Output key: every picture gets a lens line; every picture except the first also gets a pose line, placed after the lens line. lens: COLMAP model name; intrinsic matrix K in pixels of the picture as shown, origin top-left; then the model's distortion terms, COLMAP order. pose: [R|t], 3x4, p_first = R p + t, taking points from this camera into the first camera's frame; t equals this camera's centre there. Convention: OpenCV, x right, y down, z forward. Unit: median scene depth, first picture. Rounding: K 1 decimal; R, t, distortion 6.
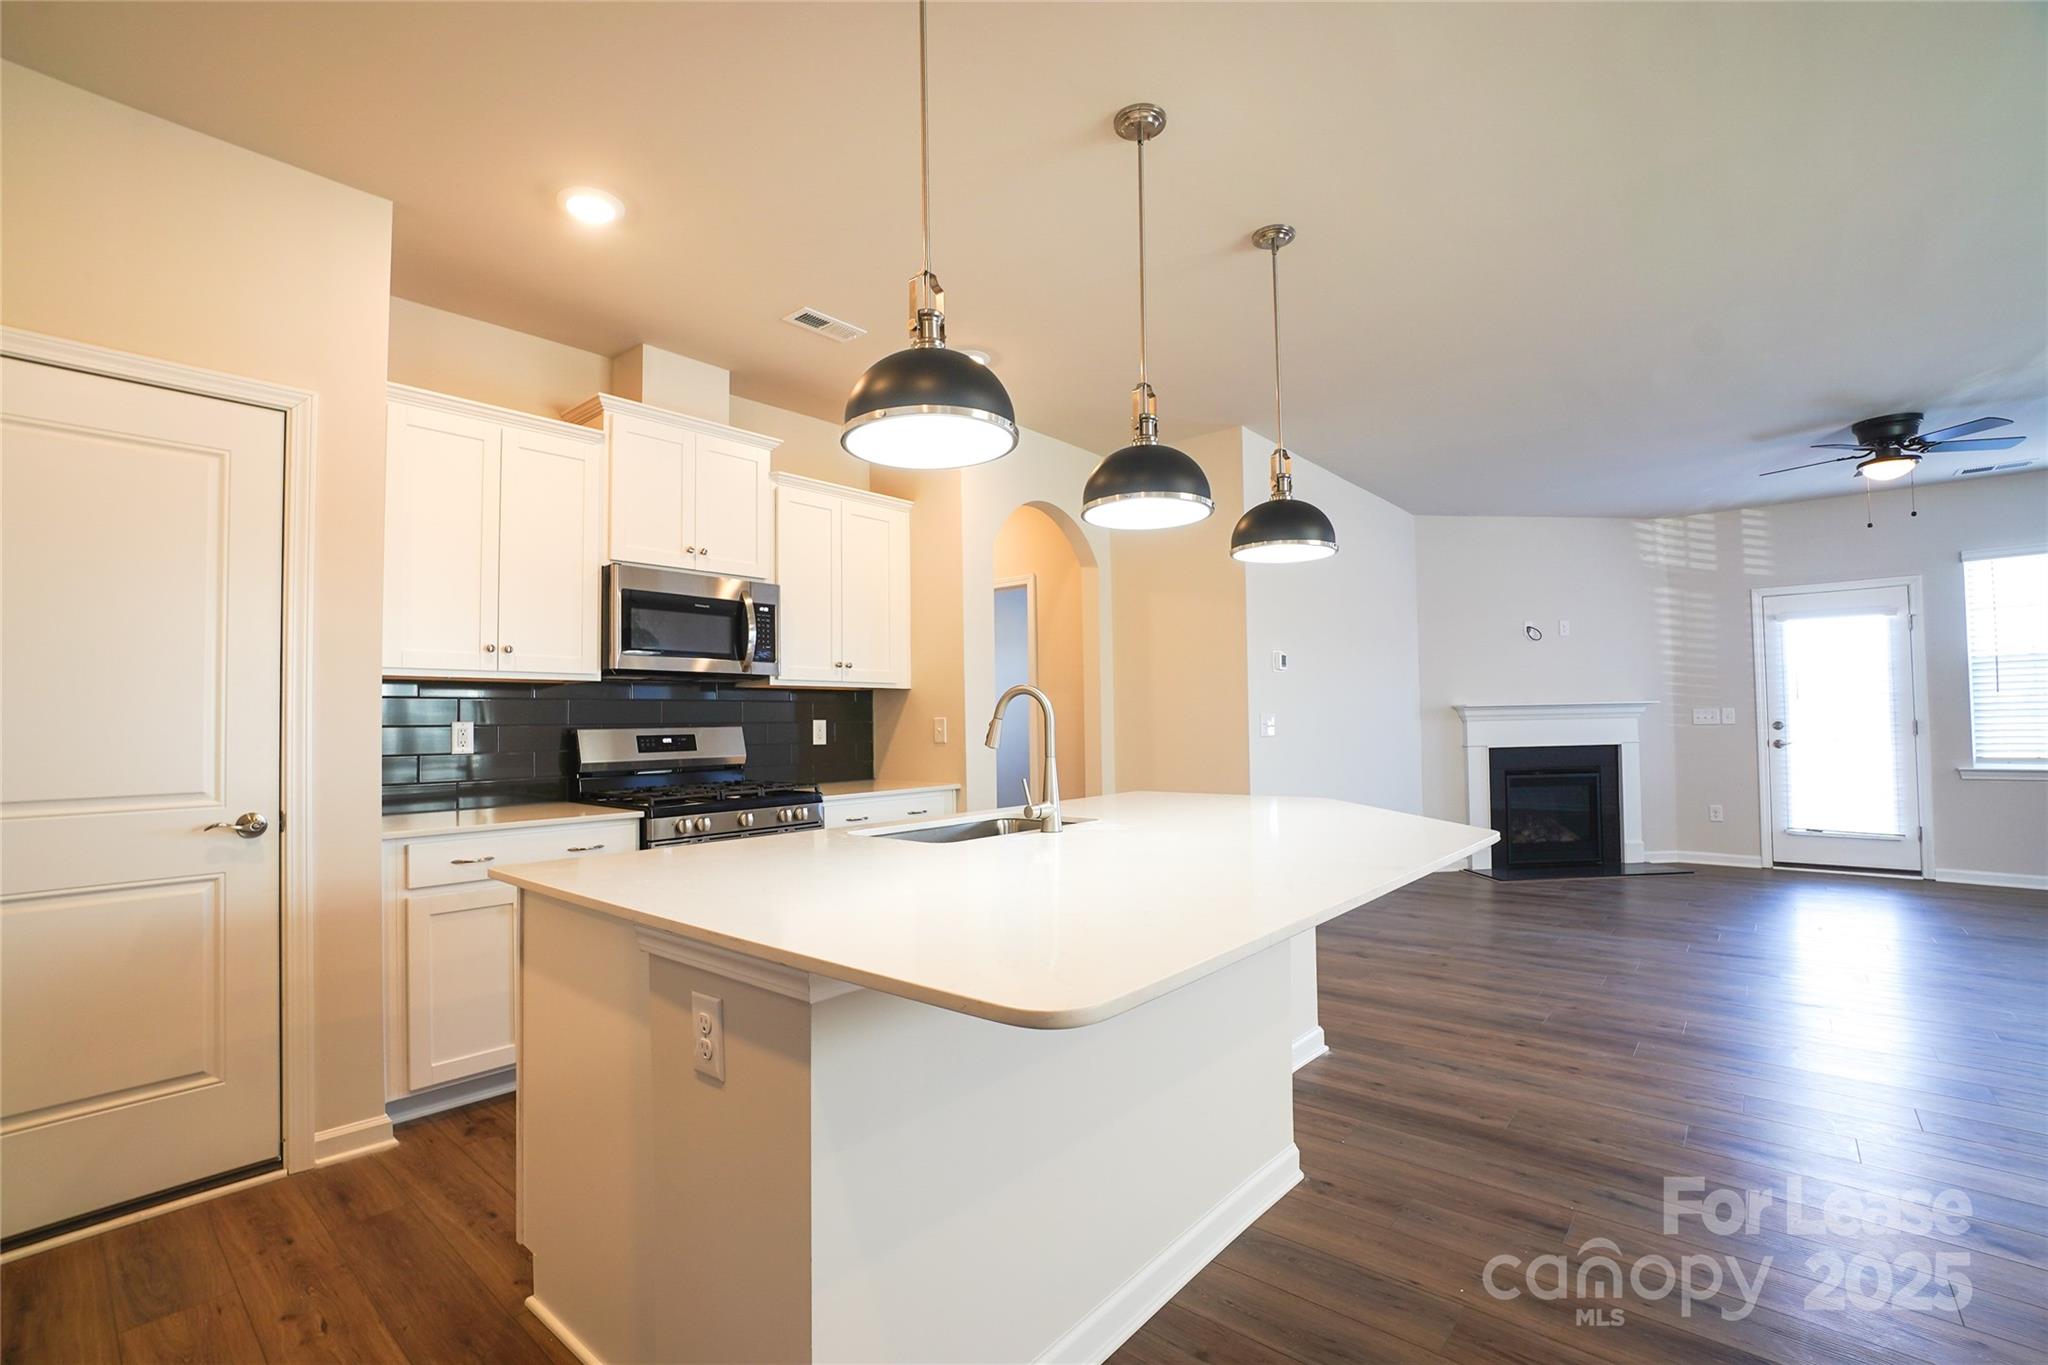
lens RADIAL K [[925.8, 0, 1001.6], [0, 925.8, 691.7], [0, 0, 1]] dist [-0.035573, 0.024360]
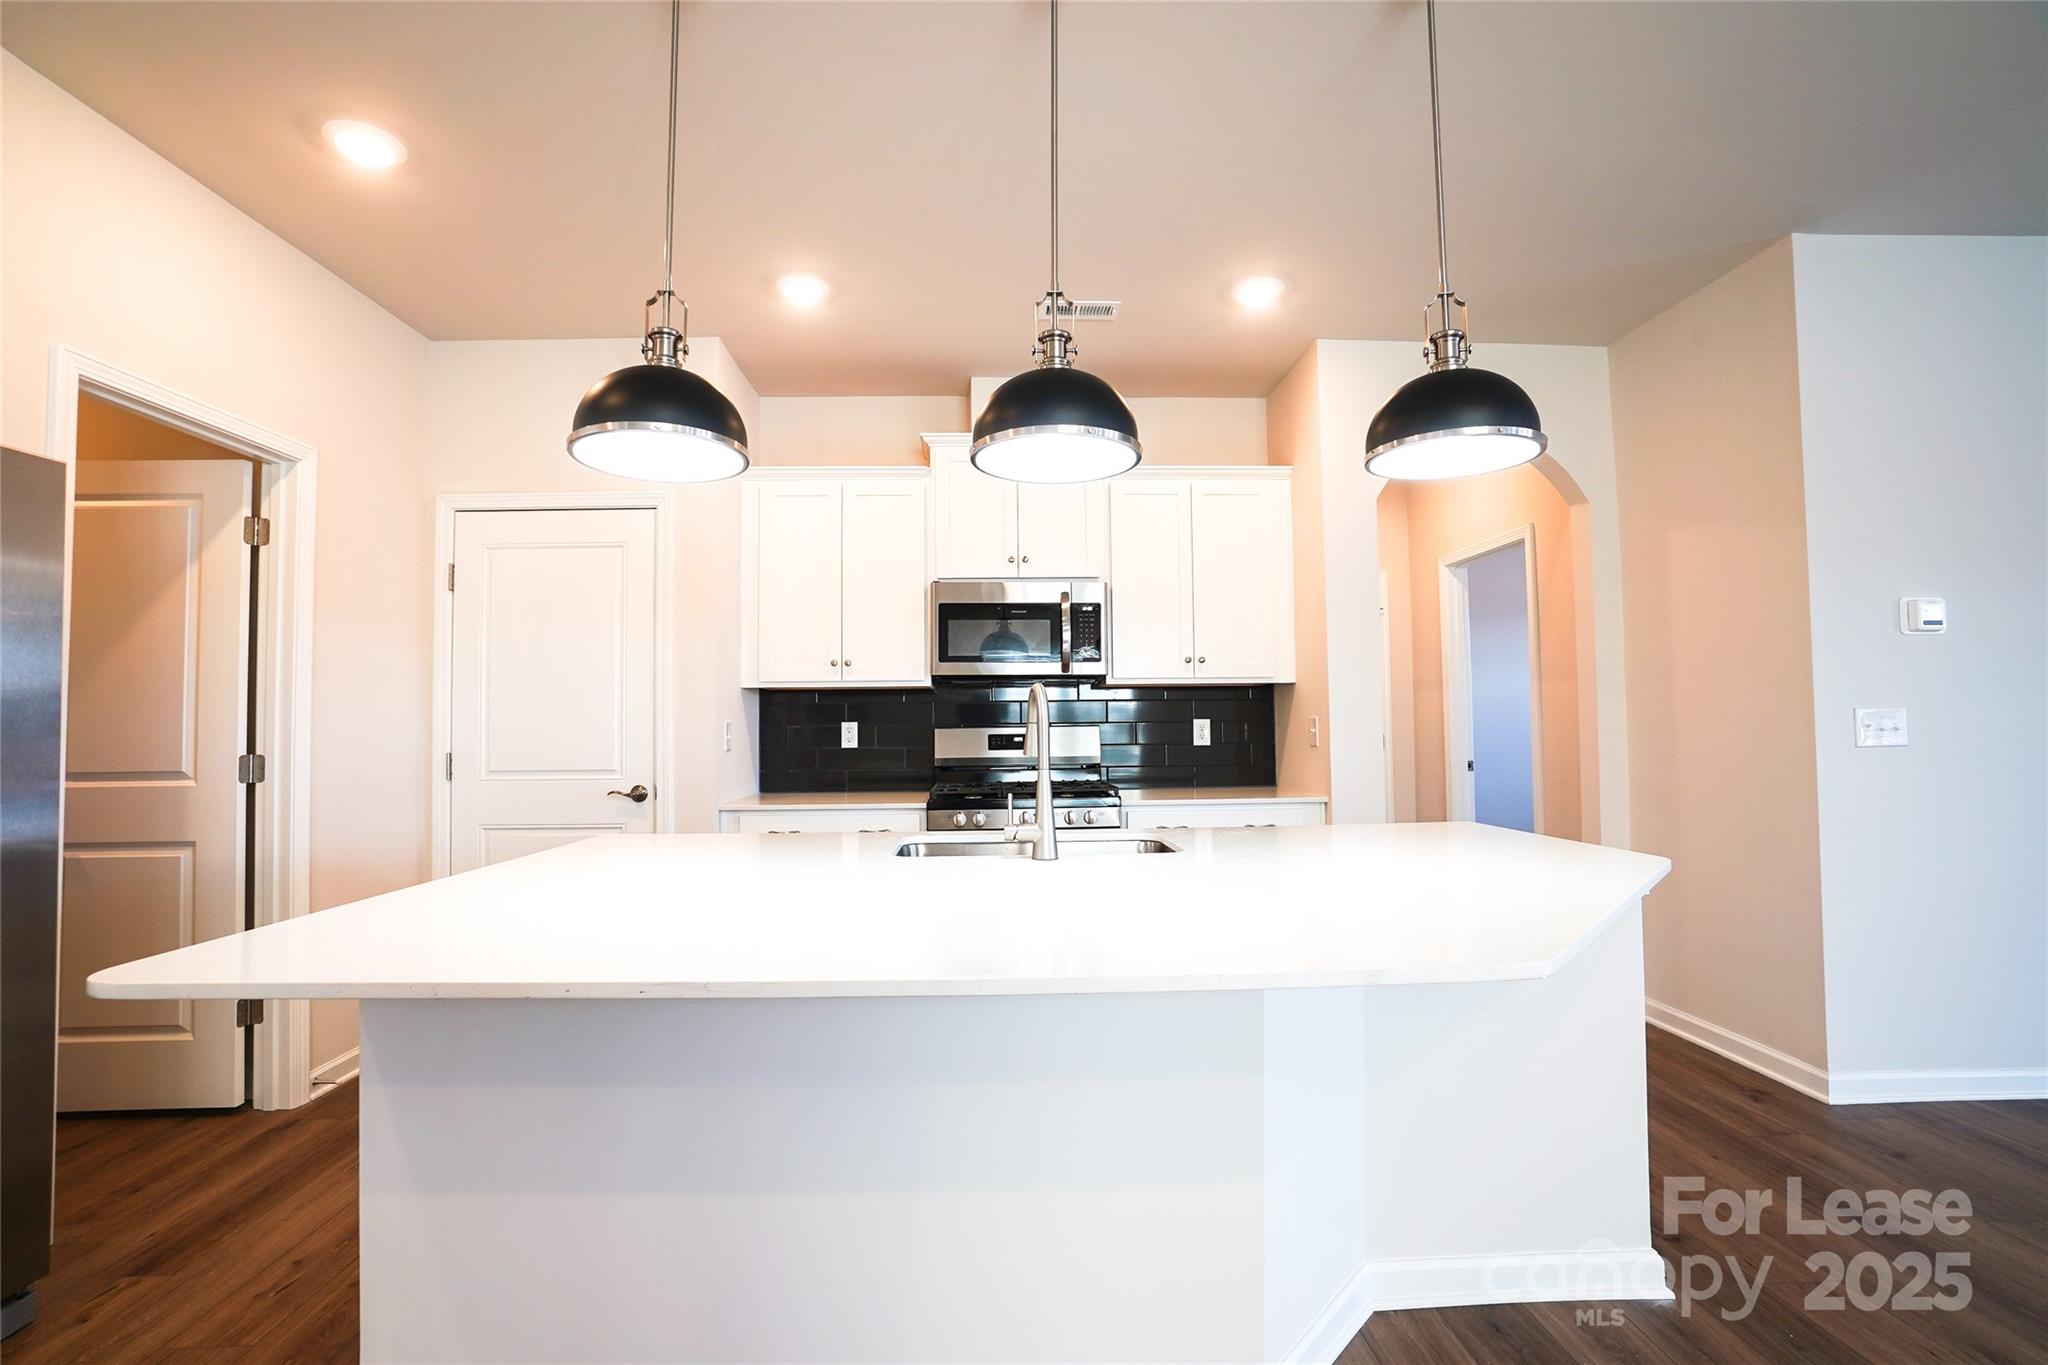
lens RADIAL K [[923.2, 0, 1024.0], [0, 923.2, 682.5], [0, 0, 1]] dist [-0.018354, -0.000149]
pose [[0.683647, -0.028657, -0.729250, 0.321891], [0.025018, 0.999562, -0.015825, 0.003352], [0.729384, -0.007425, 0.684064, 0.206412]]
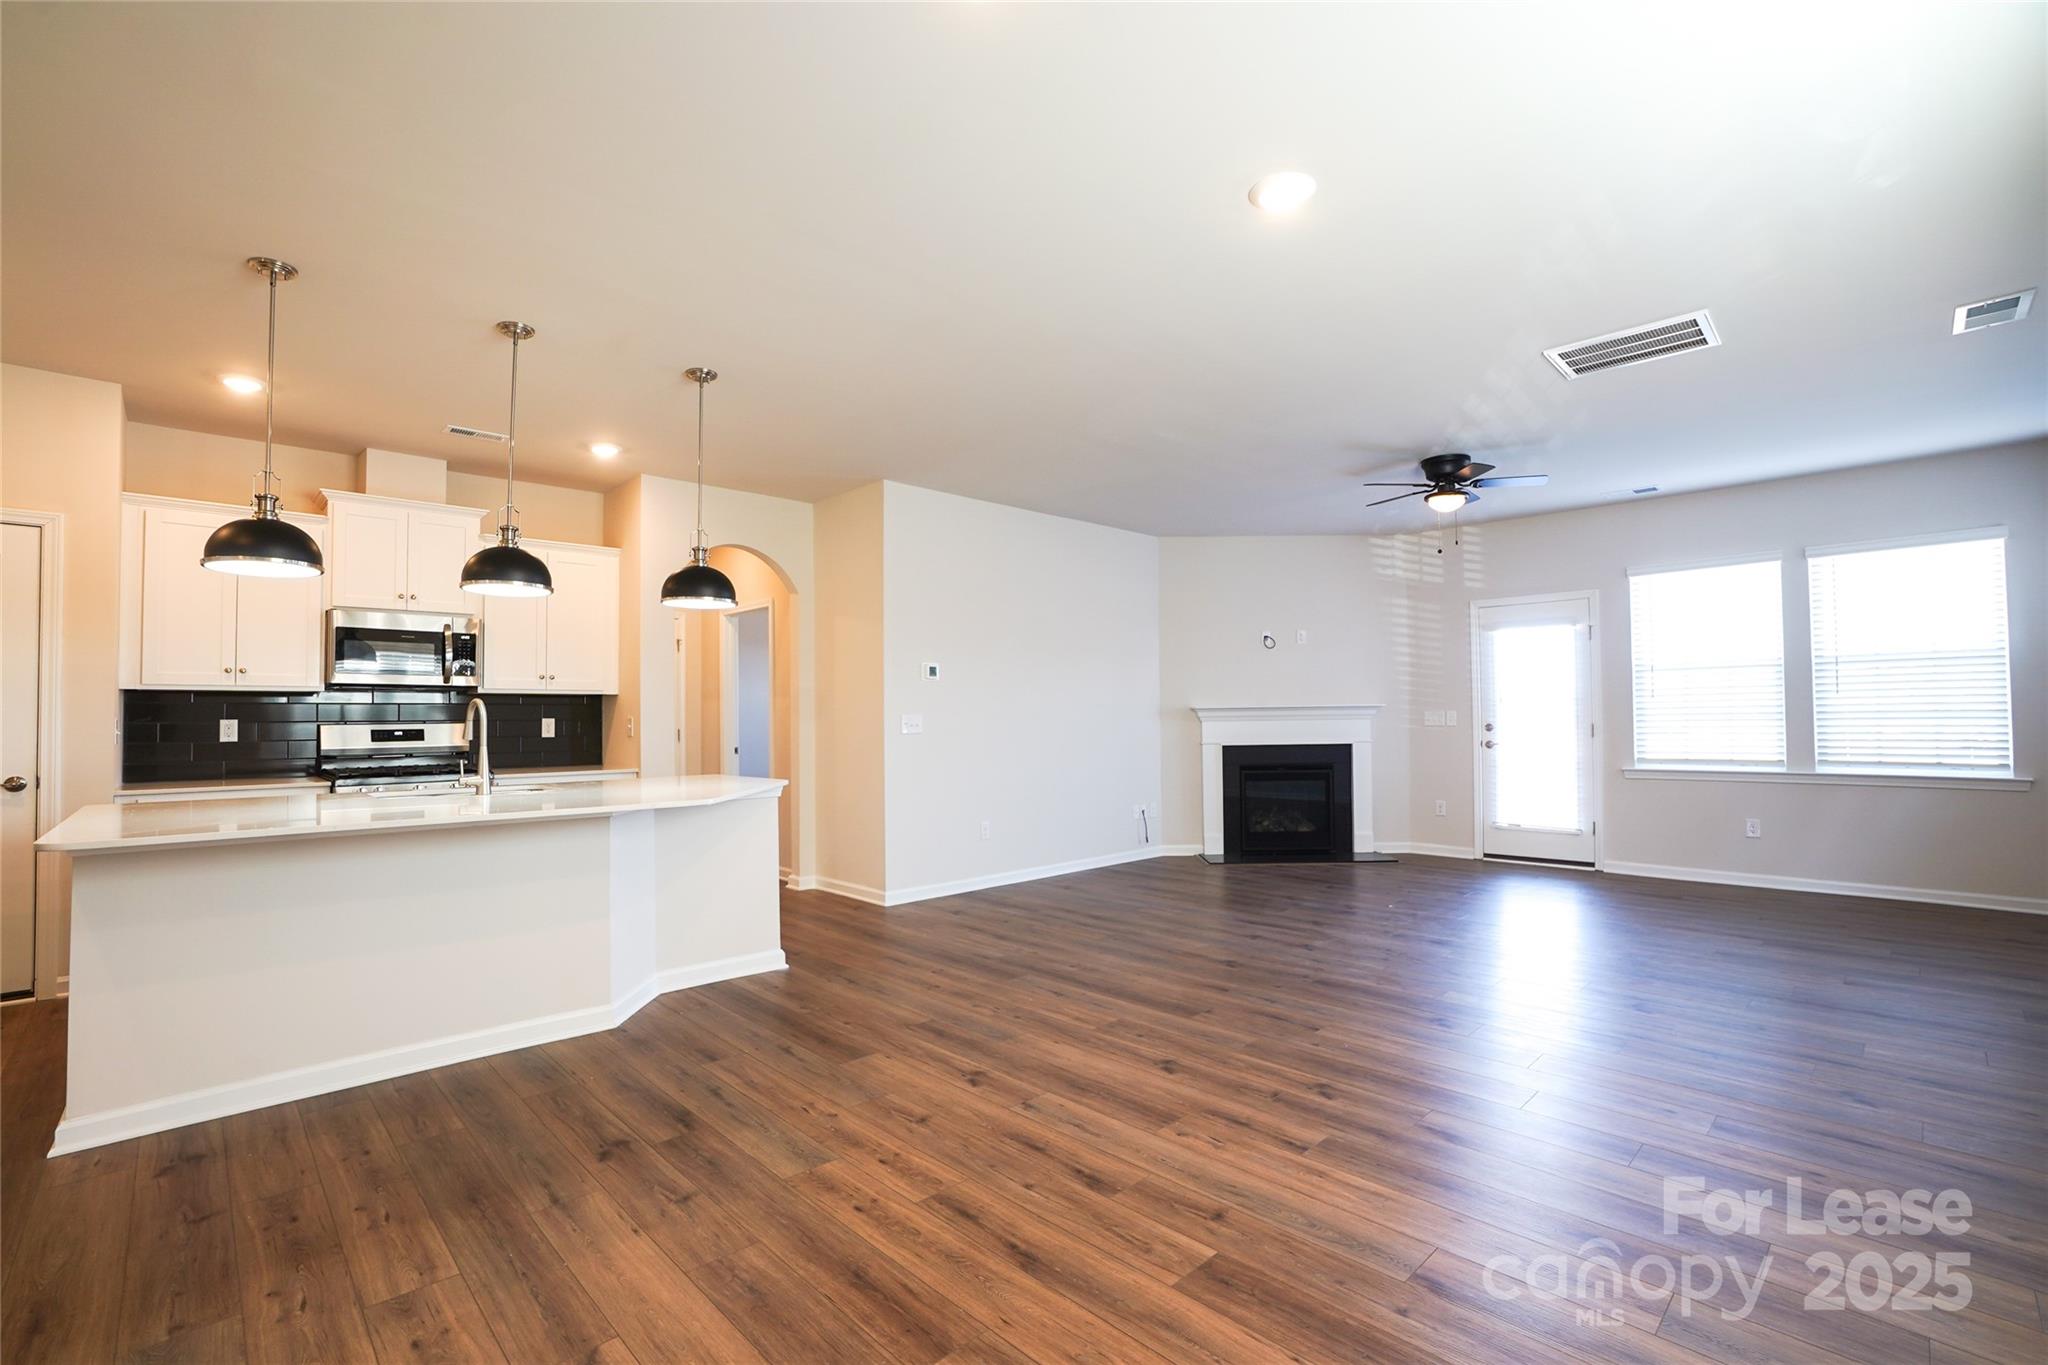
lens RADIAL K [[925.8, 0, 1001.6], [0, 925.8, 691.7], [0, 0, 1]] dist [-0.035573, 0.024360]
pose [[0.992040, 0.002611, -0.125893, 0.536998], [-0.001665, 0.999970, 0.007618, -0.015991], [0.125909, -0.007348, 0.992015, -0.189415]]
